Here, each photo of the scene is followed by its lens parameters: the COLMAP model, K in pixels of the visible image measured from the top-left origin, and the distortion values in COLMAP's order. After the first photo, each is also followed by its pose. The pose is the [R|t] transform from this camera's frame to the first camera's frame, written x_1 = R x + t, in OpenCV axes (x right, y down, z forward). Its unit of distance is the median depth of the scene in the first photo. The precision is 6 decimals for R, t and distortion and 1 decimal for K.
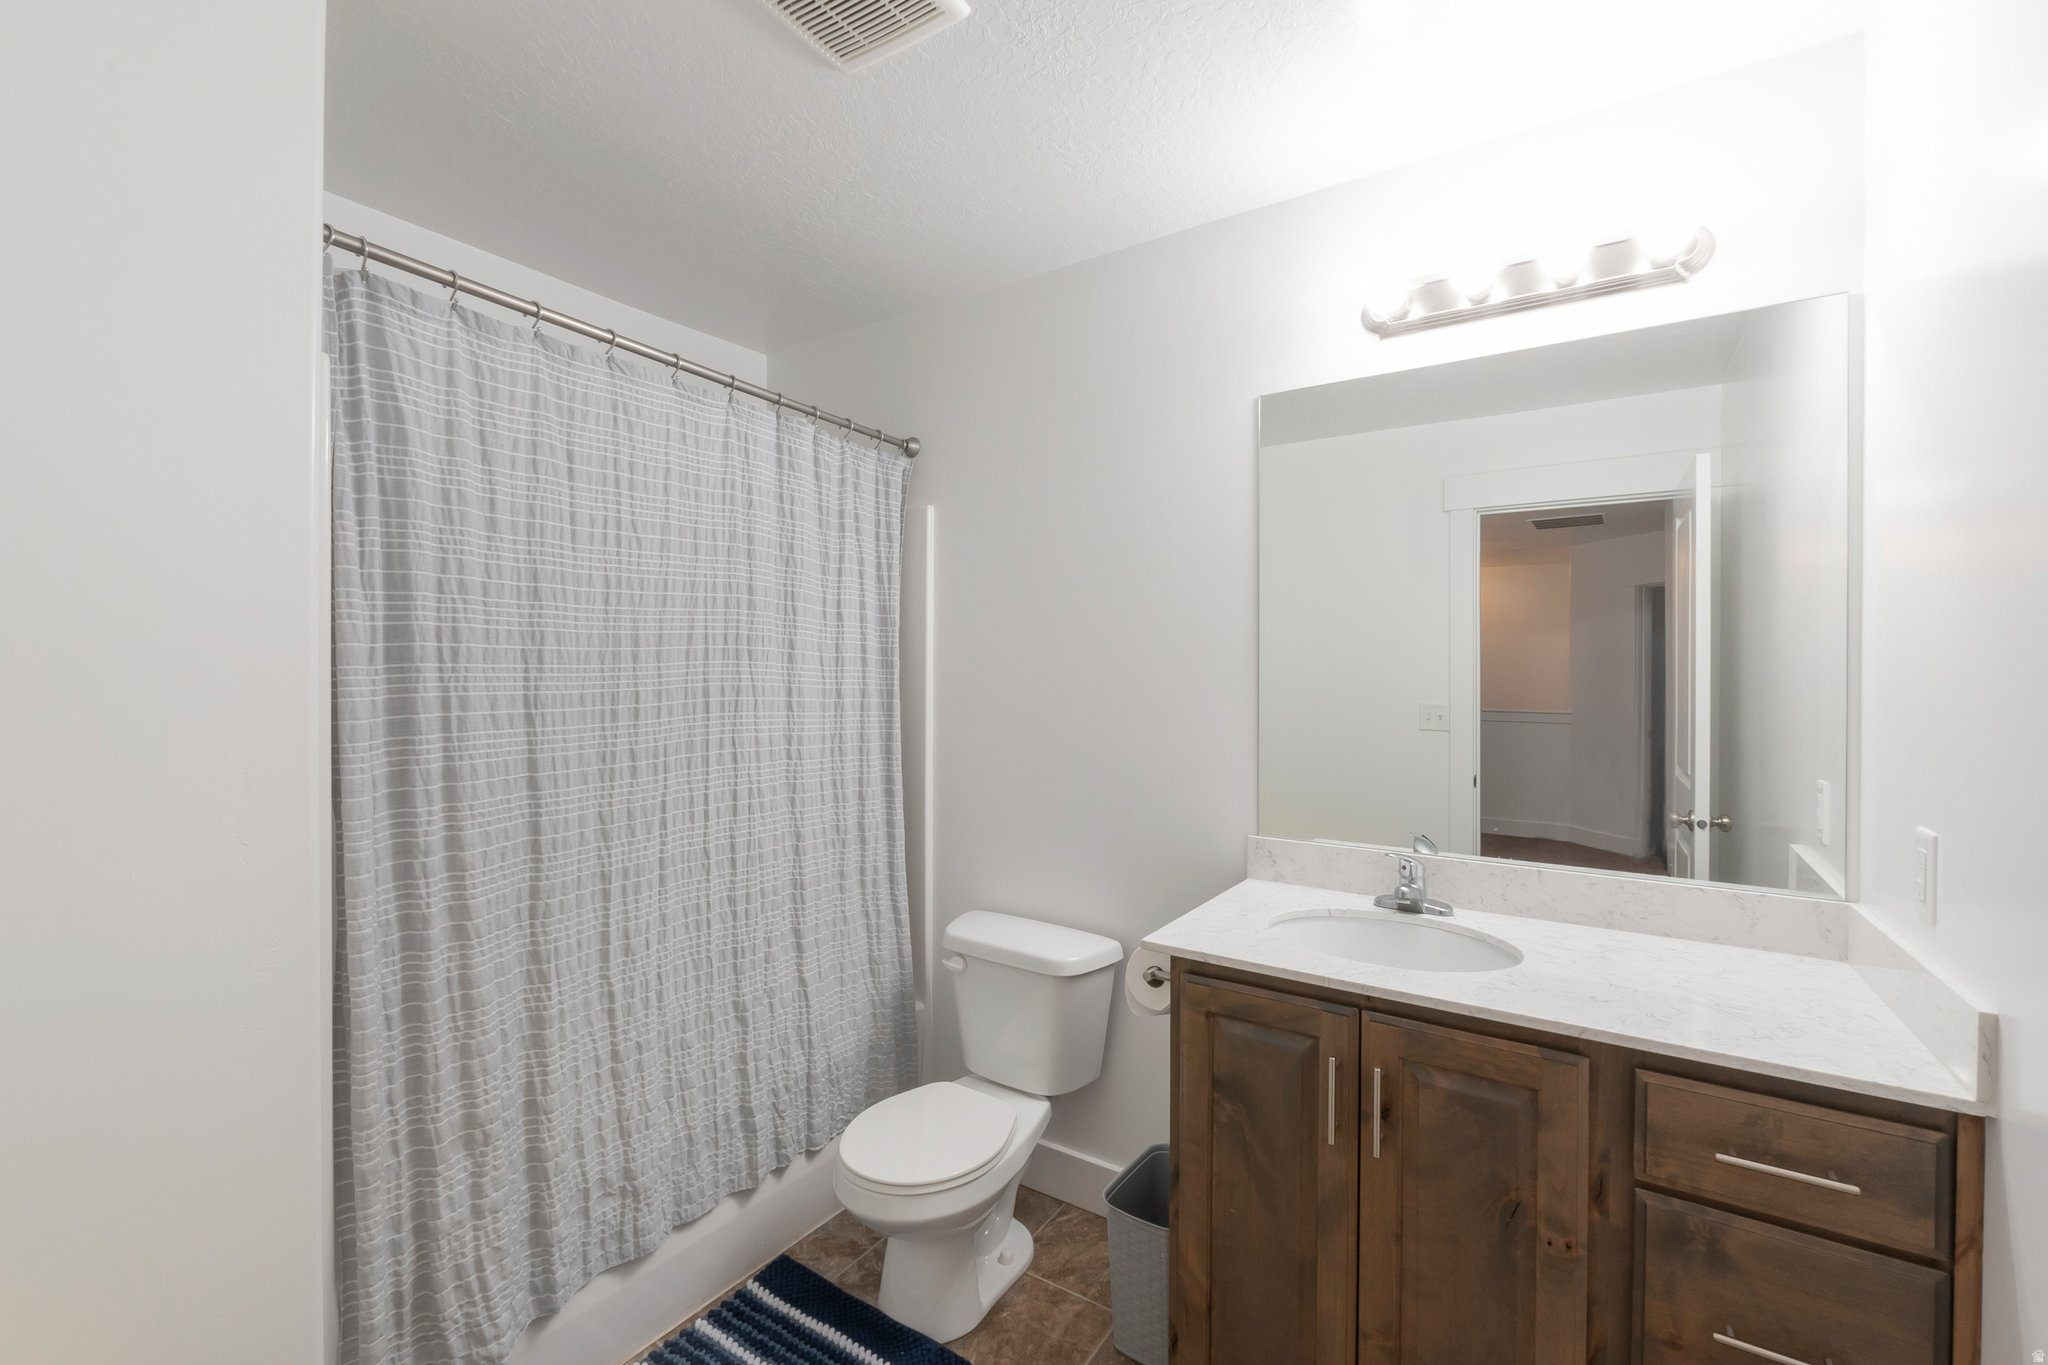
lens RADIAL K [[854.2, 0, 1018.5], [0, 854.2, 676.2], [0, 0, 1]] dist [-0.010994, 0.000871]
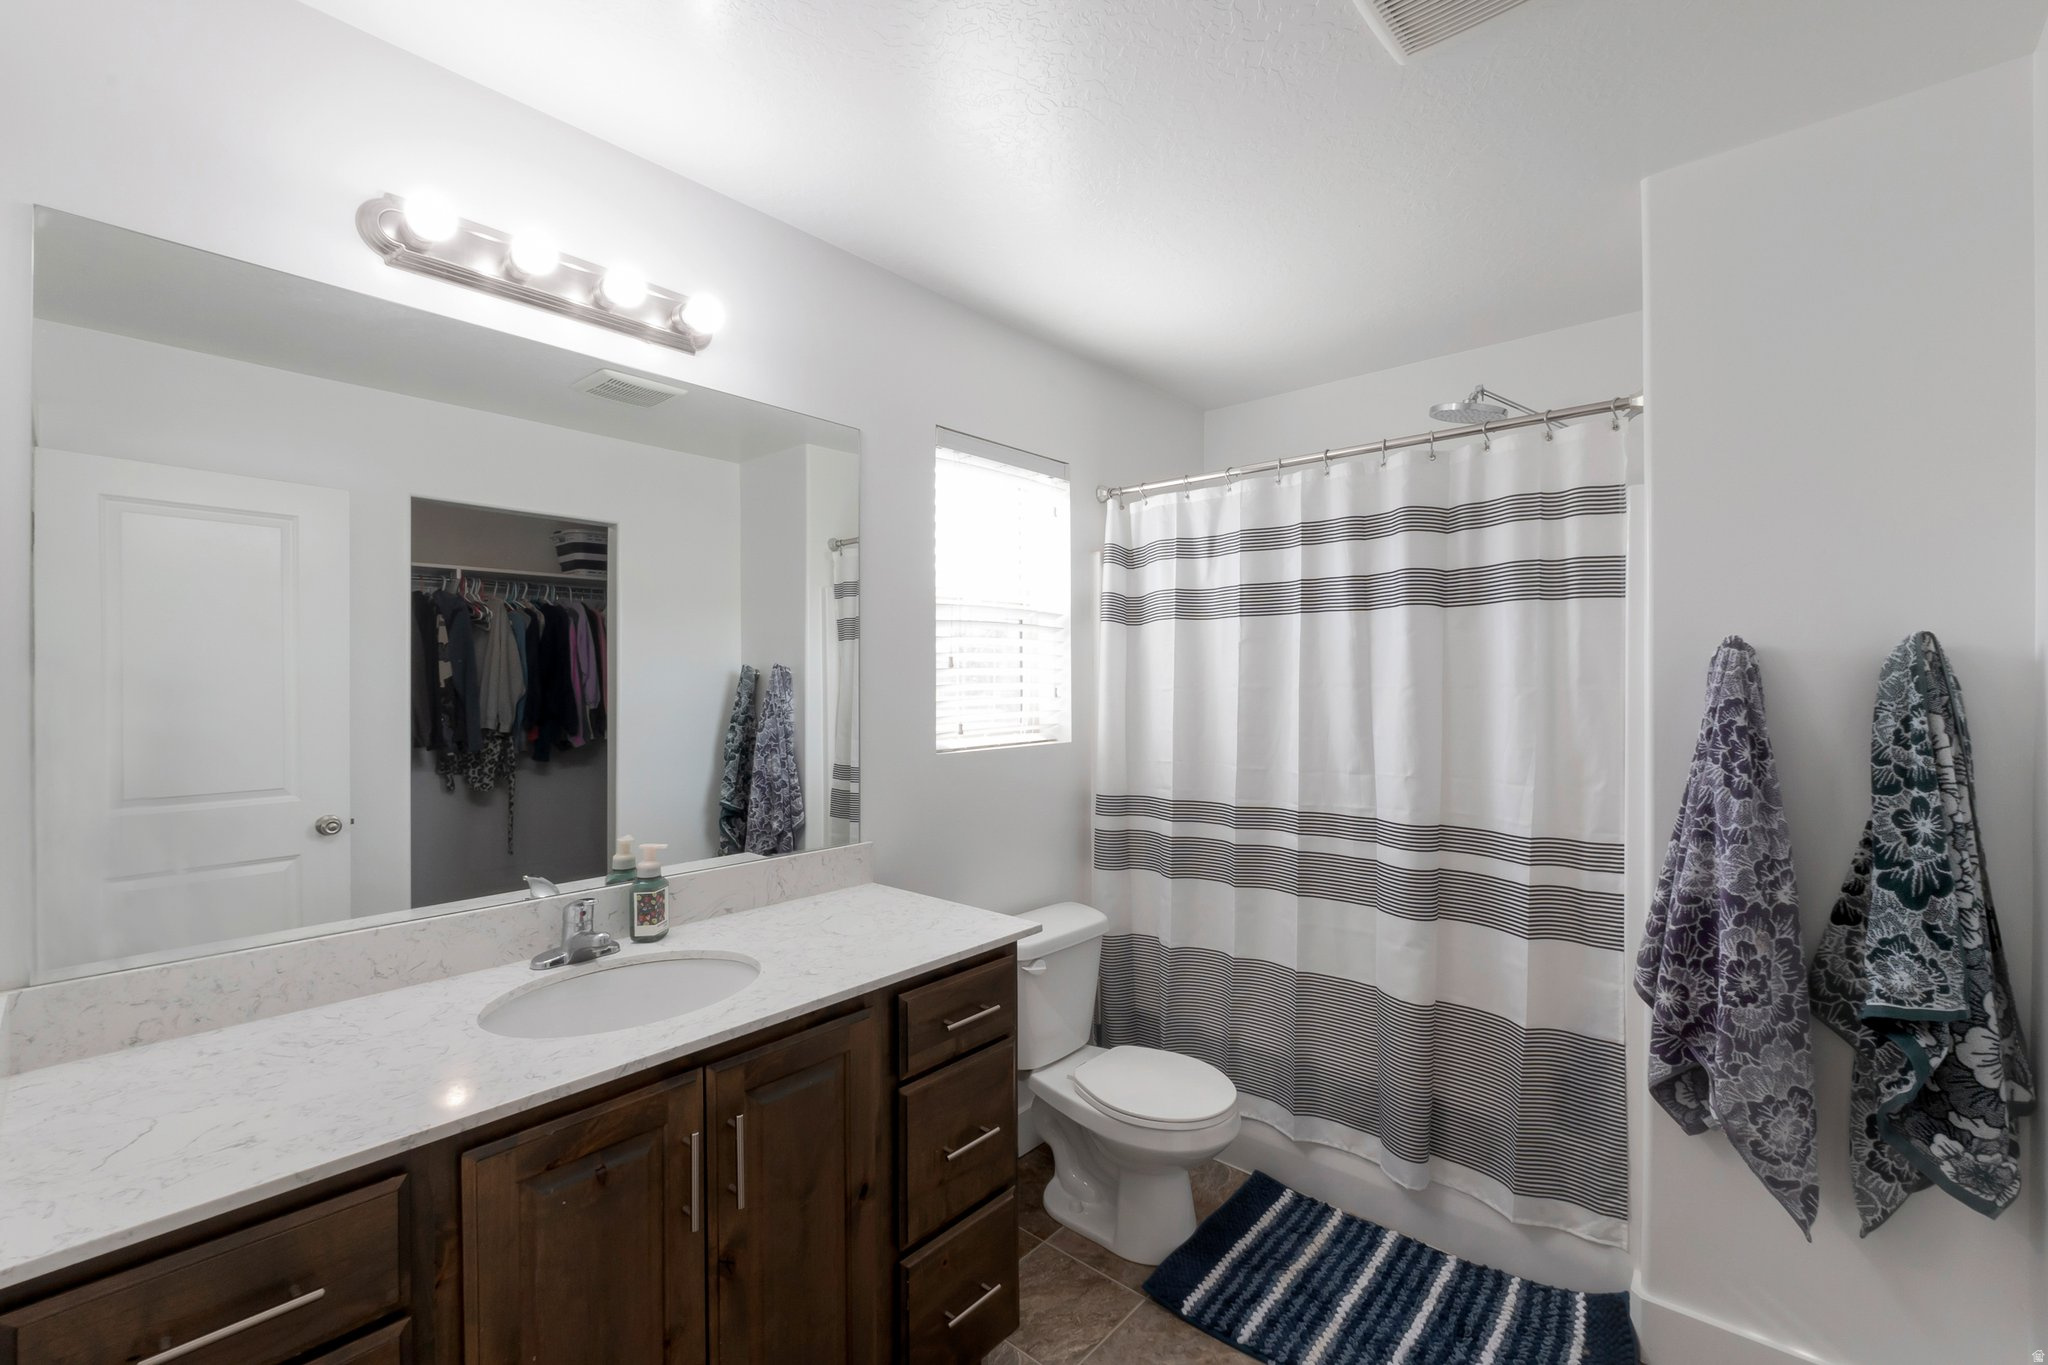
lens RADIAL K [[854.2, 0, 1032.5], [0, 854.2, 675.8], [0, 0, 1]] dist [-0.010994, 0.000871]
pose [[0.132463, -0.006745, 0.991165, -0.385330], [0.018146, 0.999826, 0.004379, -0.014600], [-0.991022, 0.017406, 0.132562, 0.466980]]
